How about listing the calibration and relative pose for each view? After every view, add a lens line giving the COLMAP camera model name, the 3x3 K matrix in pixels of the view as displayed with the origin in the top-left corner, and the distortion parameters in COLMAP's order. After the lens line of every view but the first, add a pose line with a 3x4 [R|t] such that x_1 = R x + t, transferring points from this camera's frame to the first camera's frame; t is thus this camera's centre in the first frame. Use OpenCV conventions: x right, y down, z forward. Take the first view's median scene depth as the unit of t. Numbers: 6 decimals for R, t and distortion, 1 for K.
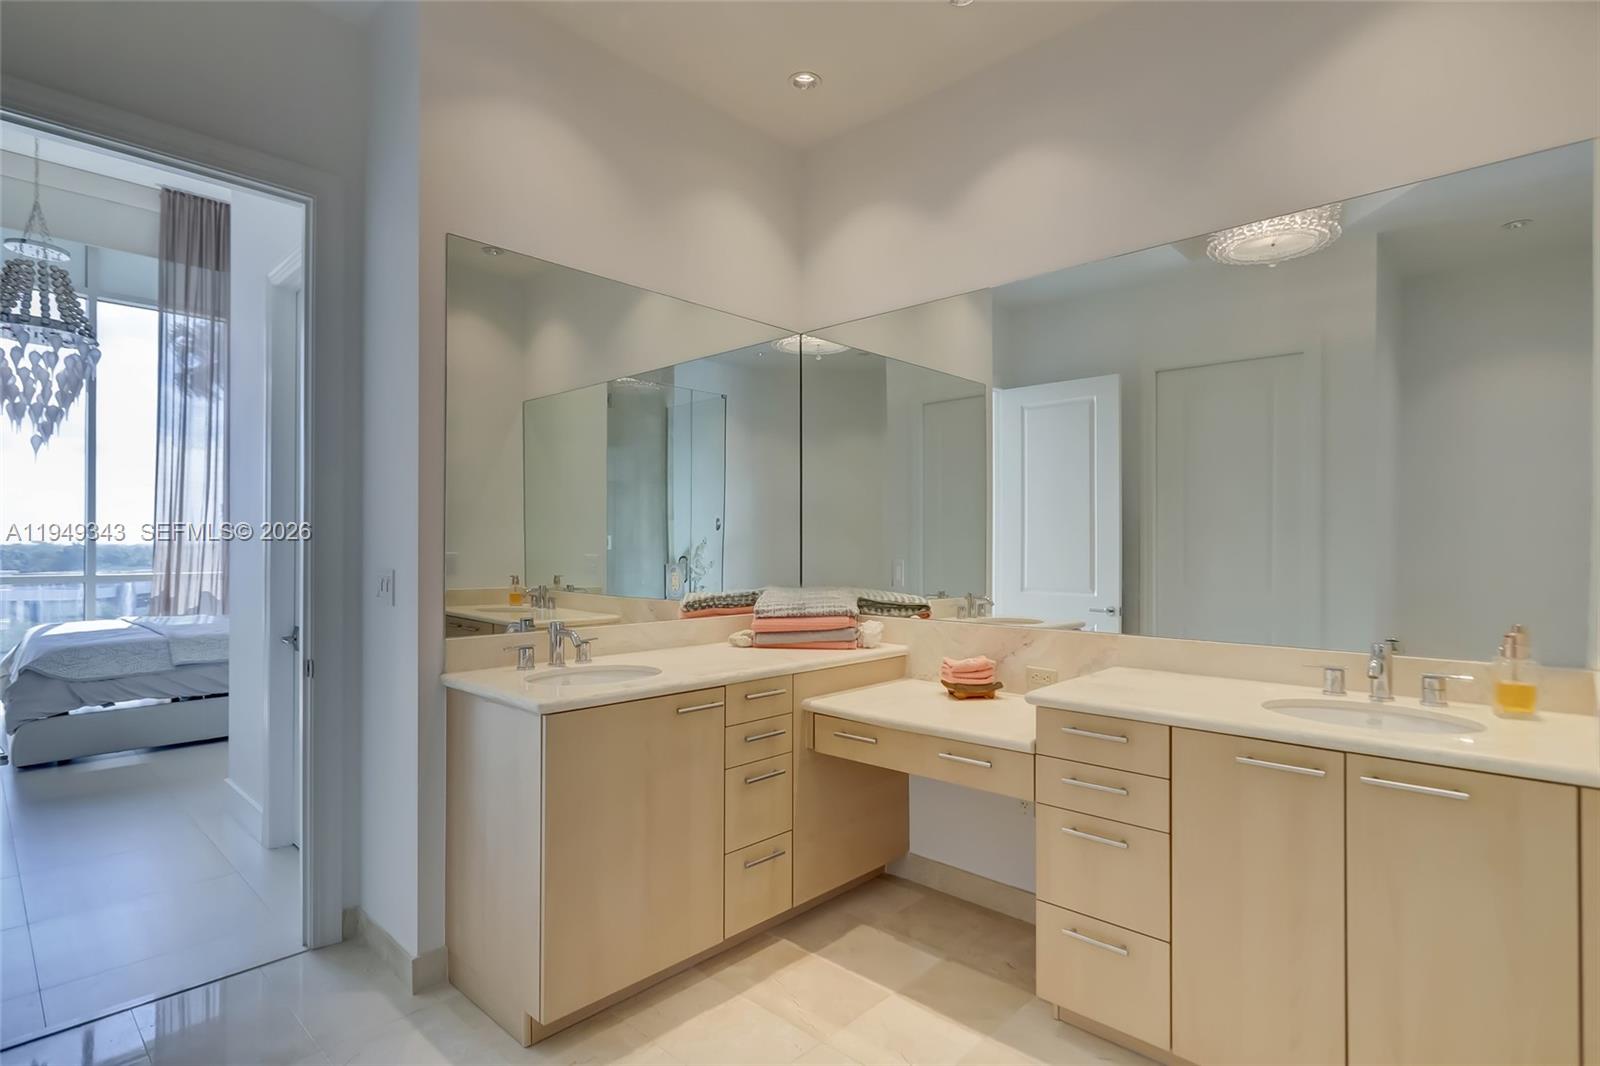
lens RADIAL K [[803.5, 0, 800.0], [0, 803.5, 533.0], [0, 0, 1]] dist [-0.001498, -0.000252]
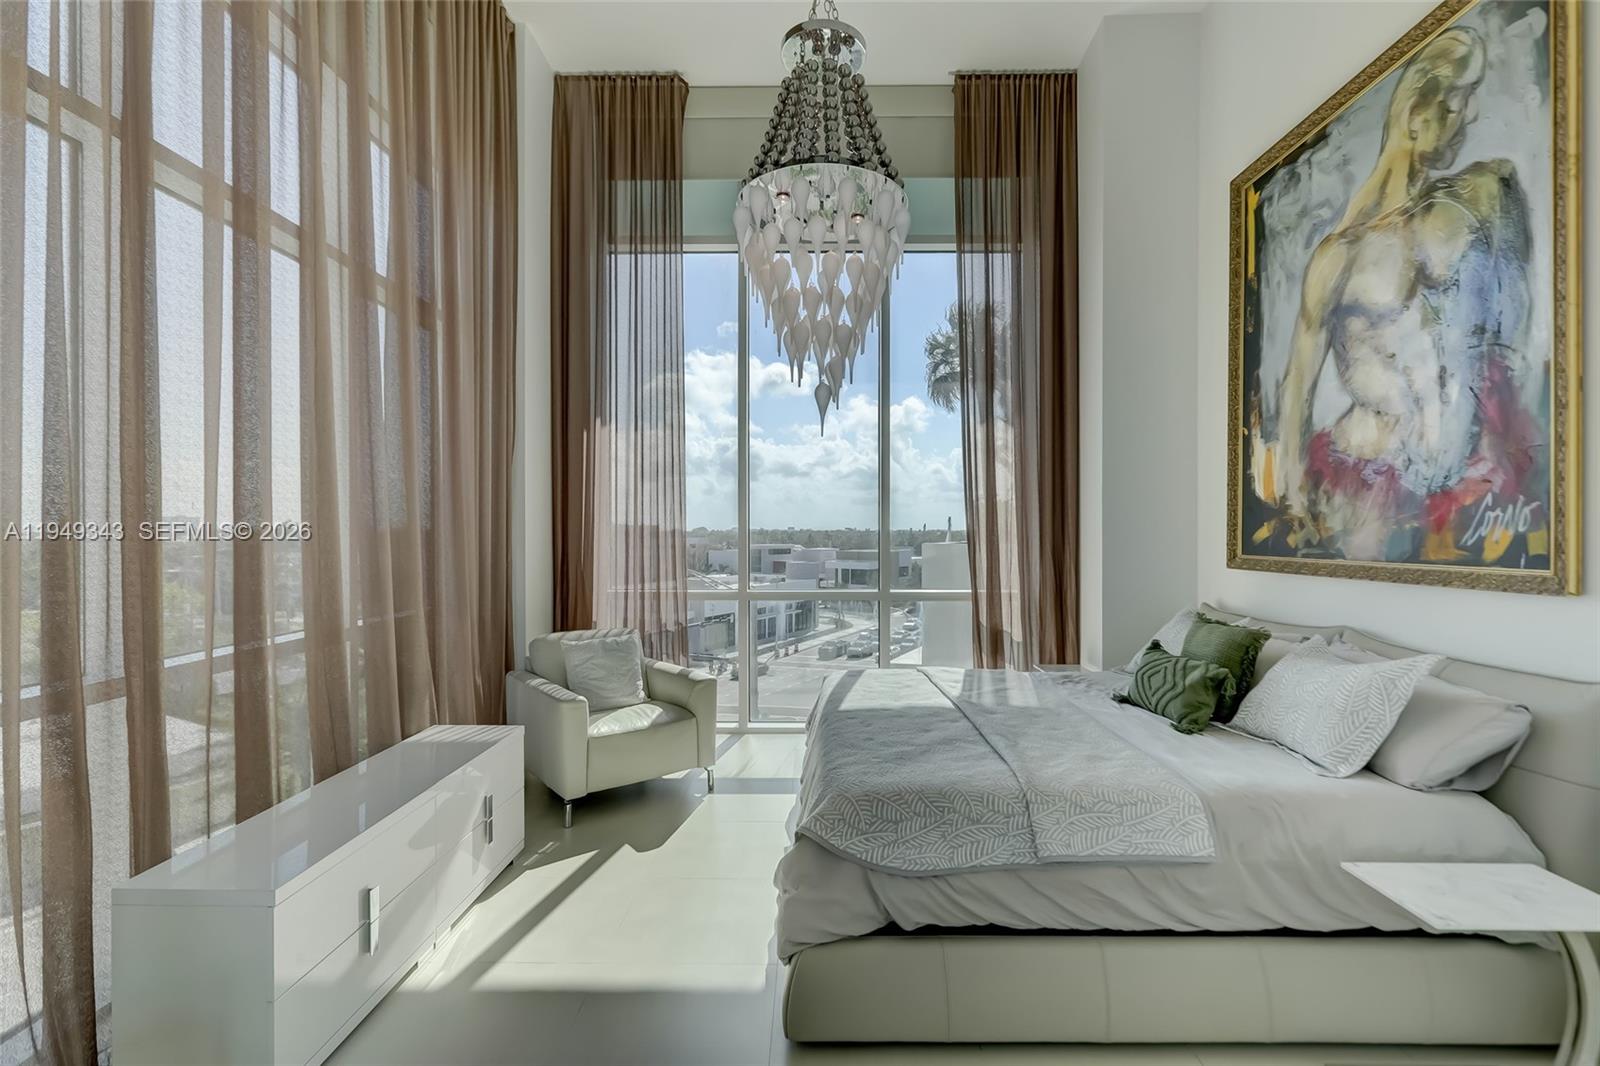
lens RADIAL K [[722.8, 0, 802.4], [0, 722.8, 538.5], [0, 0, 1]] dist [-0.001168, 0.000592]
pose [[0.678787, 0.000749, -0.734335, -0.583360], [0.006128, 0.999959, 0.006685, -0.021262], [0.734310, -0.009038, 0.678754, 0.638134]]
